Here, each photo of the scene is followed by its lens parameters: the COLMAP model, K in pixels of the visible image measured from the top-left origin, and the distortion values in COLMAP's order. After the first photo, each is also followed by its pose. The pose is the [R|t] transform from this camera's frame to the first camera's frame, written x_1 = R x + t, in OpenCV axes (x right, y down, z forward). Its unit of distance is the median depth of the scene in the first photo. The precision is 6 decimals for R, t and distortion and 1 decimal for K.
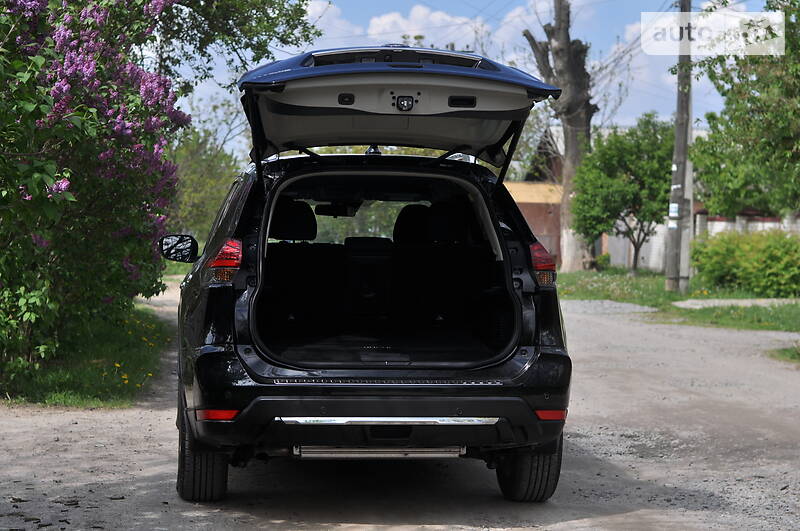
lens RADIAL K [[1741.2, 0, 402.1], [0, 1741.2, 270.5], [0, 0, 1]] dist [-0.155994, 0.000000]
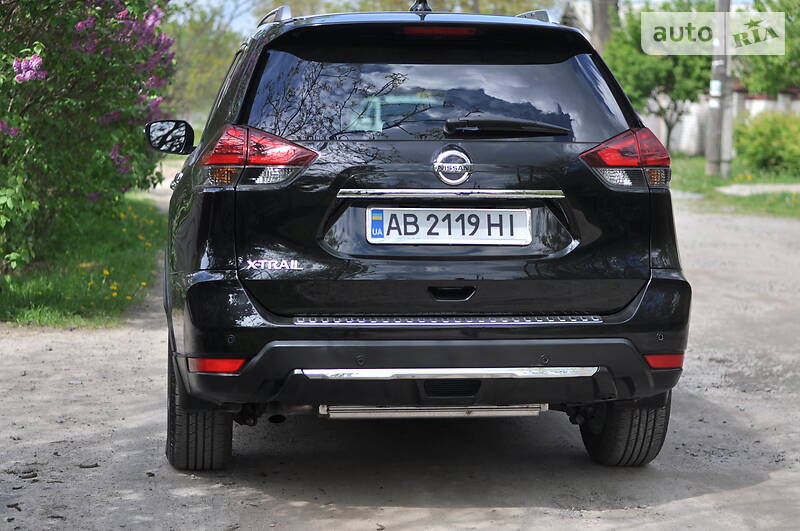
lens RADIAL K [[1741.2, 0, 396.0], [0, 1741.2, 258.7], [0, 0, 1]] dist [-0.155994, 0.000000]
pose [[0.999933, -0.006348, -0.009685, -0.016610], [0.006932, 0.998081, 0.061531, -0.005302], [0.009276, -0.061594, 0.998058, 0.196740]]
